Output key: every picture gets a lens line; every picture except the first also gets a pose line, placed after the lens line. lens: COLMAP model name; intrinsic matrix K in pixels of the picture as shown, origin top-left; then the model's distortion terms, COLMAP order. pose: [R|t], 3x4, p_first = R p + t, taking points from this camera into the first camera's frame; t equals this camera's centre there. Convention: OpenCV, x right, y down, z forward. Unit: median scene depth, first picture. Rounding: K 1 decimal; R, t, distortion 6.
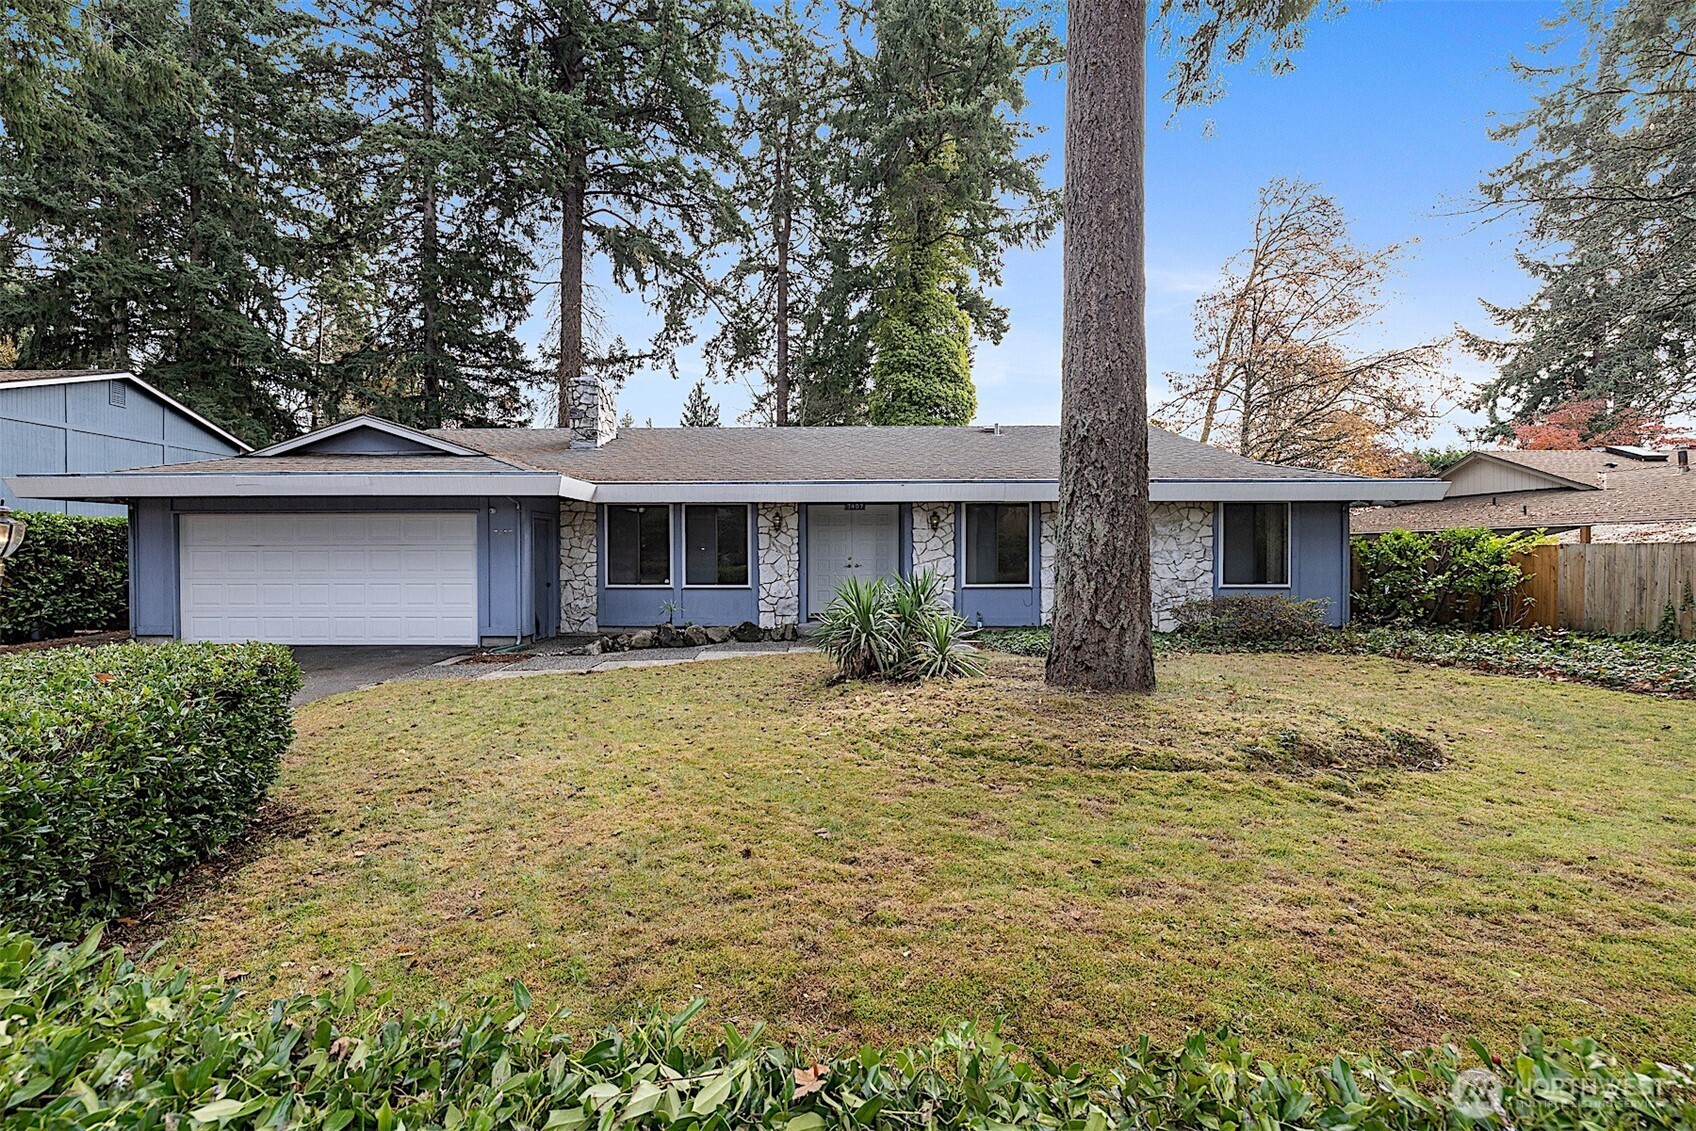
lens RADIAL K [[715.0, 0, 827.7], [0, 715.0, 561.8], [0, 0, 1]] dist [0.000618, 0.000402]
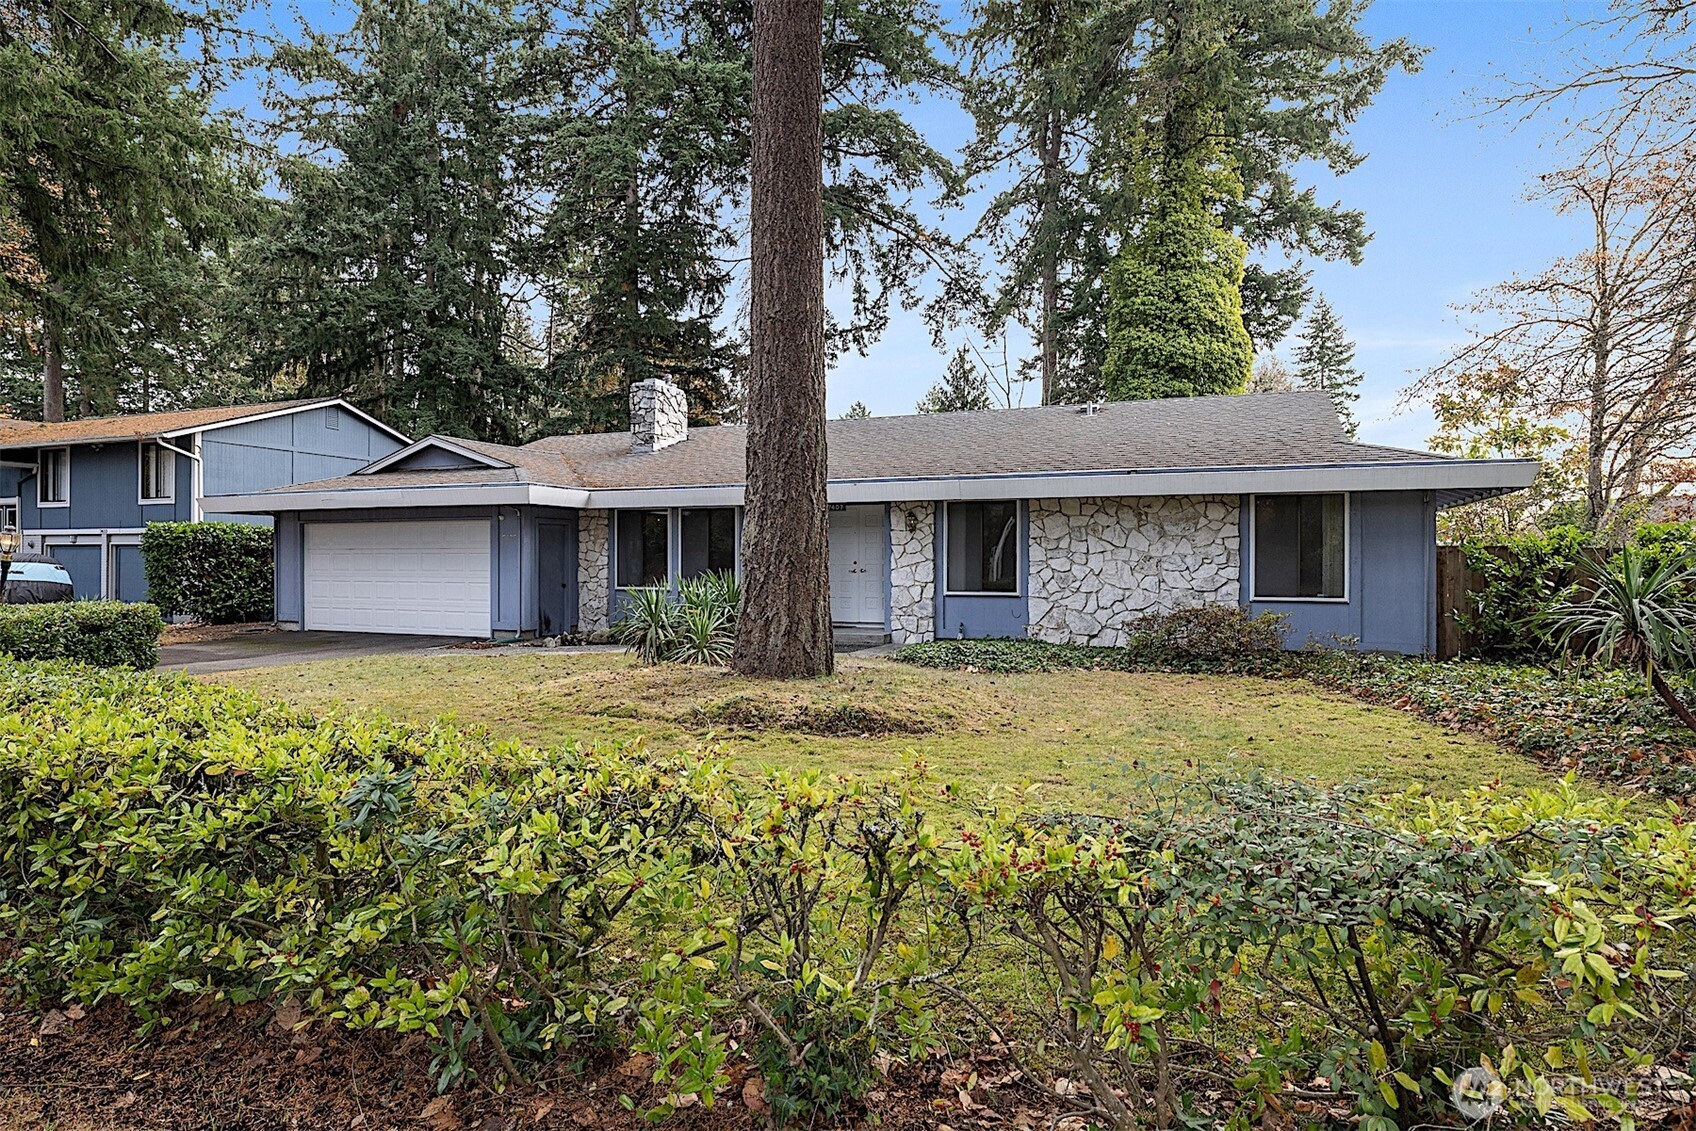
lens RADIAL K [[943.3, 0, 848.0], [0, 943.3, 565.5], [0, 0, 1]] dist [-0.000220, -0.000447]
pose [[0.930106, 0.005580, -0.367249, 0.513927], [-0.008965, 0.999932, -0.007512, 0.008669], [0.367182, 0.010280, 0.930092, -0.154749]]
